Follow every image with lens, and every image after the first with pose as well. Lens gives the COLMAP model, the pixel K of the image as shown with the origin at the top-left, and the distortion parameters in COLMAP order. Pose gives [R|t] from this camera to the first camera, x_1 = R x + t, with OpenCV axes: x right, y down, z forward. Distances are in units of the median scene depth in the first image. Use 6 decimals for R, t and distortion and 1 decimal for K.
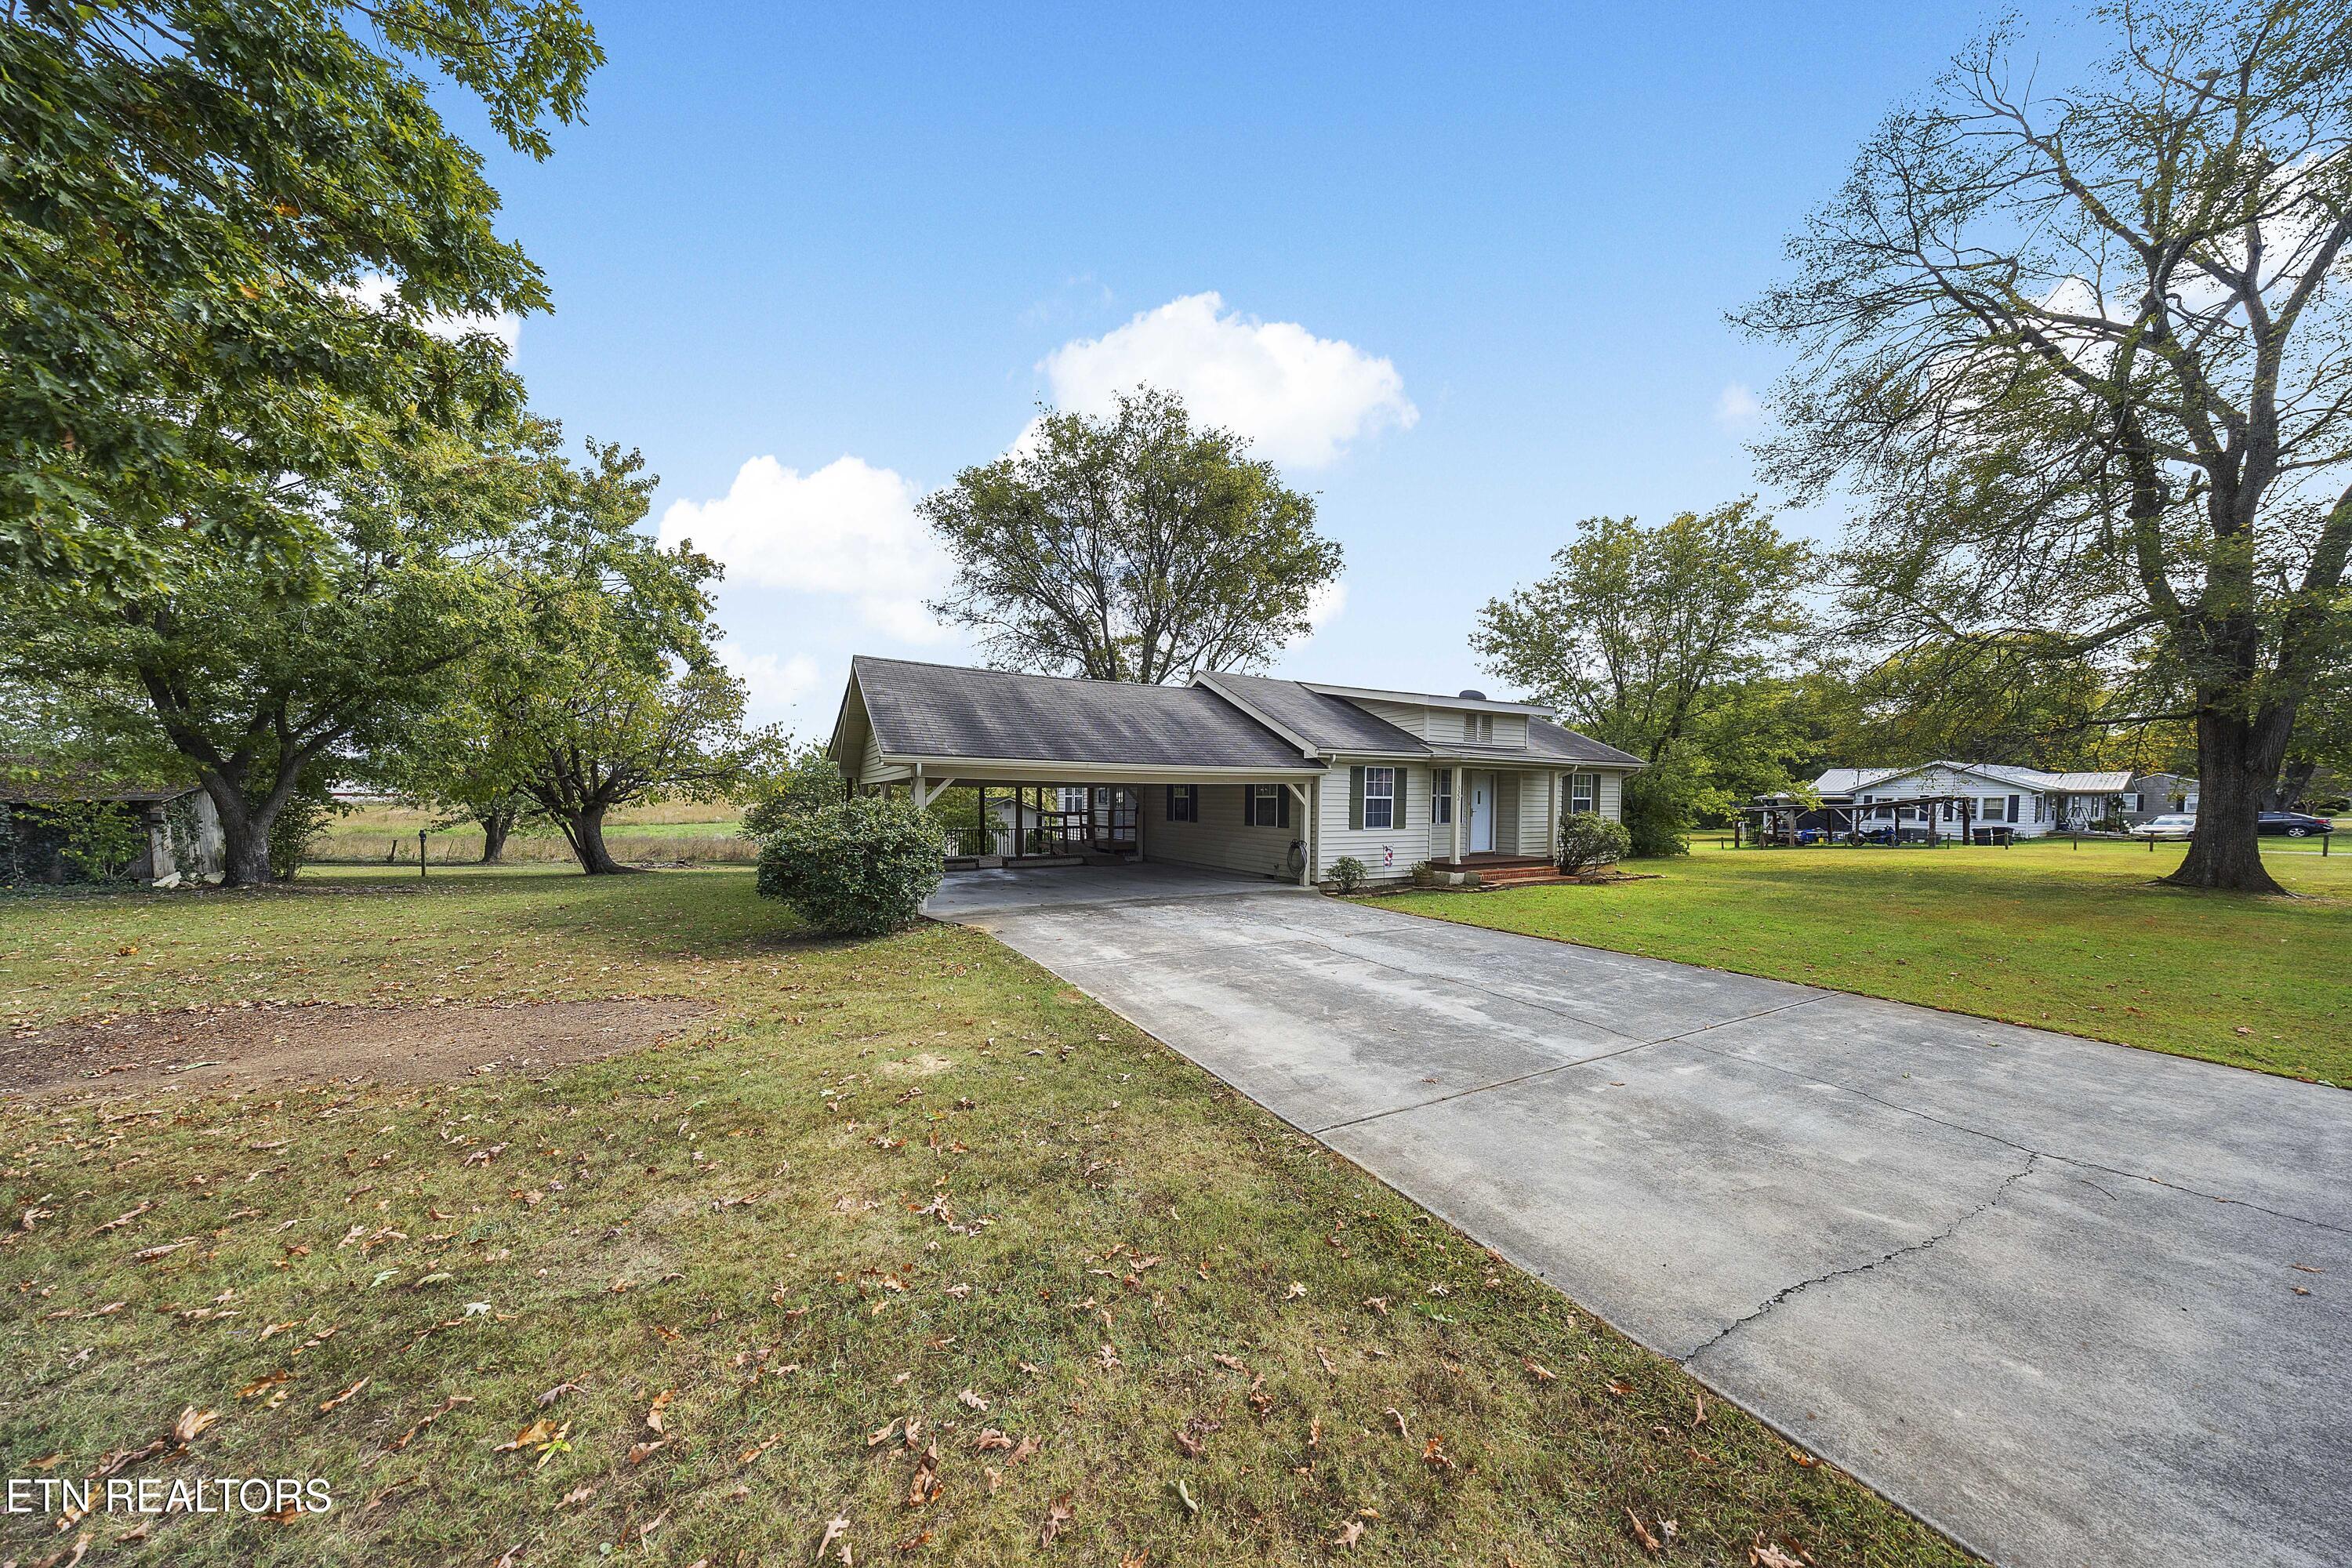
lens RADIAL K [[725.7, 0, 1176.9], [0, 725.7, 813.7], [0, 0, 1]] dist [0.000266, 0.000010]
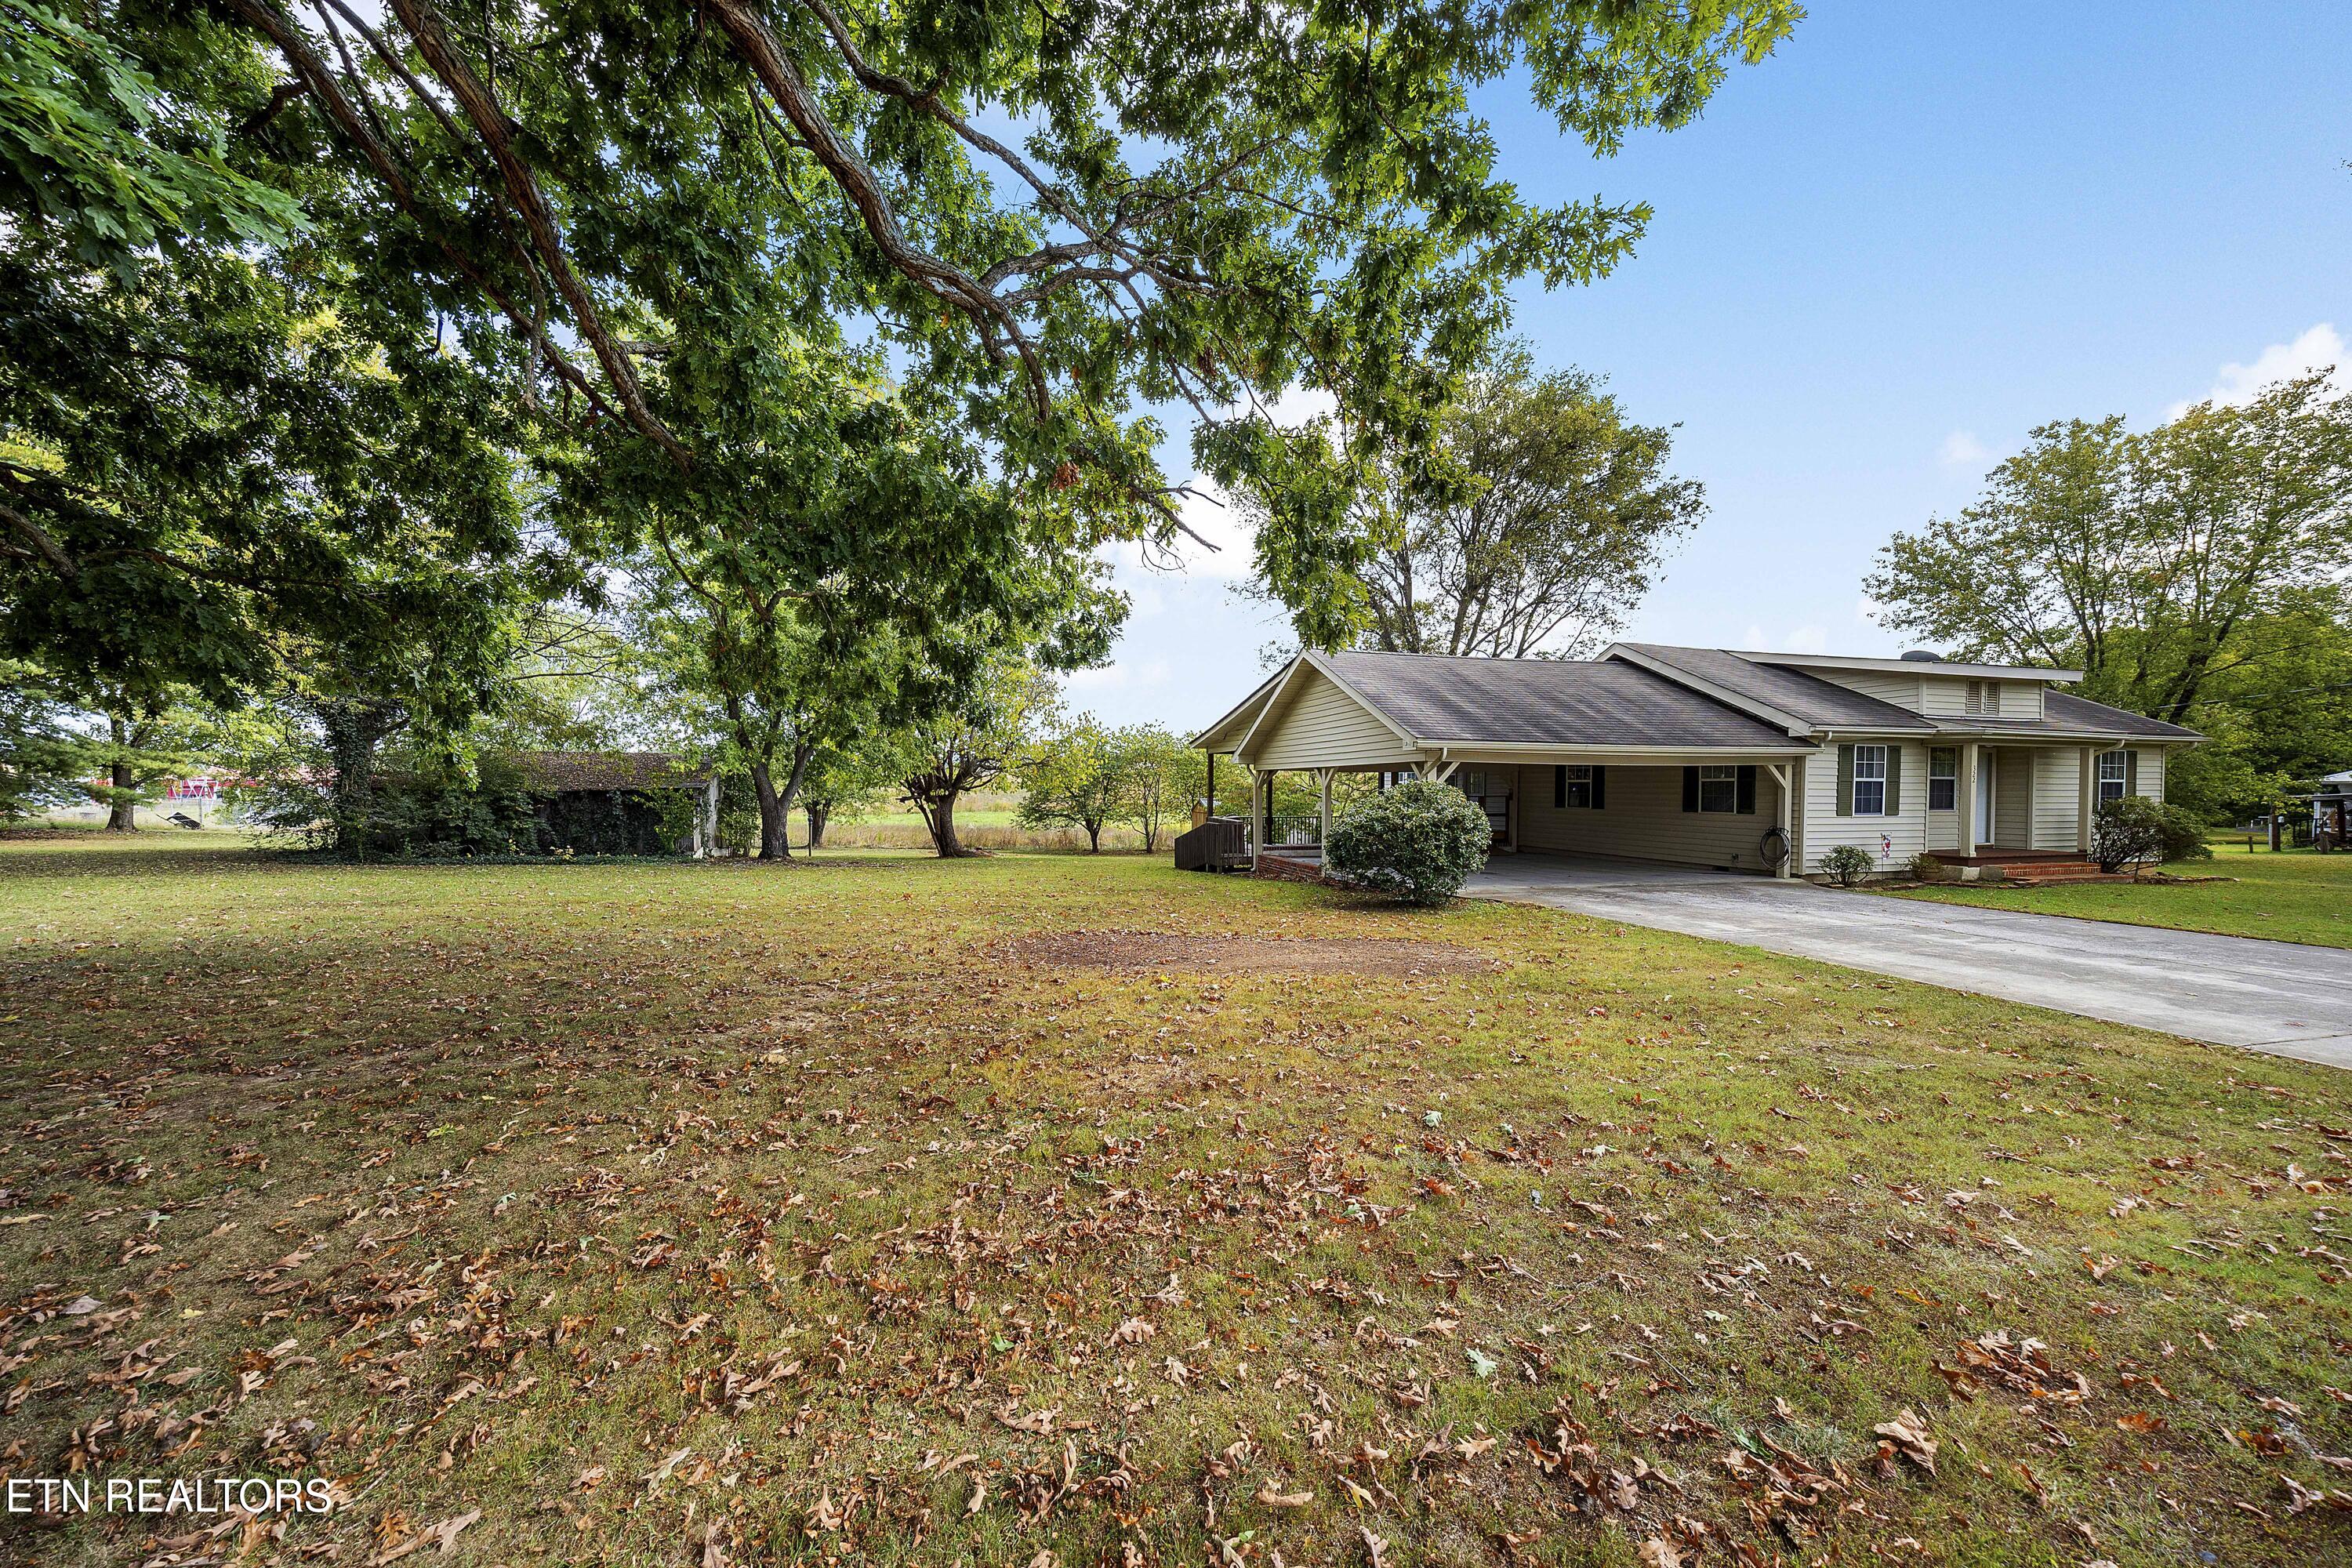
lens RADIAL K [[831.3, 0, 1185.6], [0, 831.3, 792.9], [0, 0, 1]] dist [0.000301, 0.000080]
pose [[0.973423, -0.001628, -0.229010, -0.252098], [-0.001412, 0.999913, -0.013112, 0.007071], [0.229011, 0.013087, 0.973336, -0.145487]]
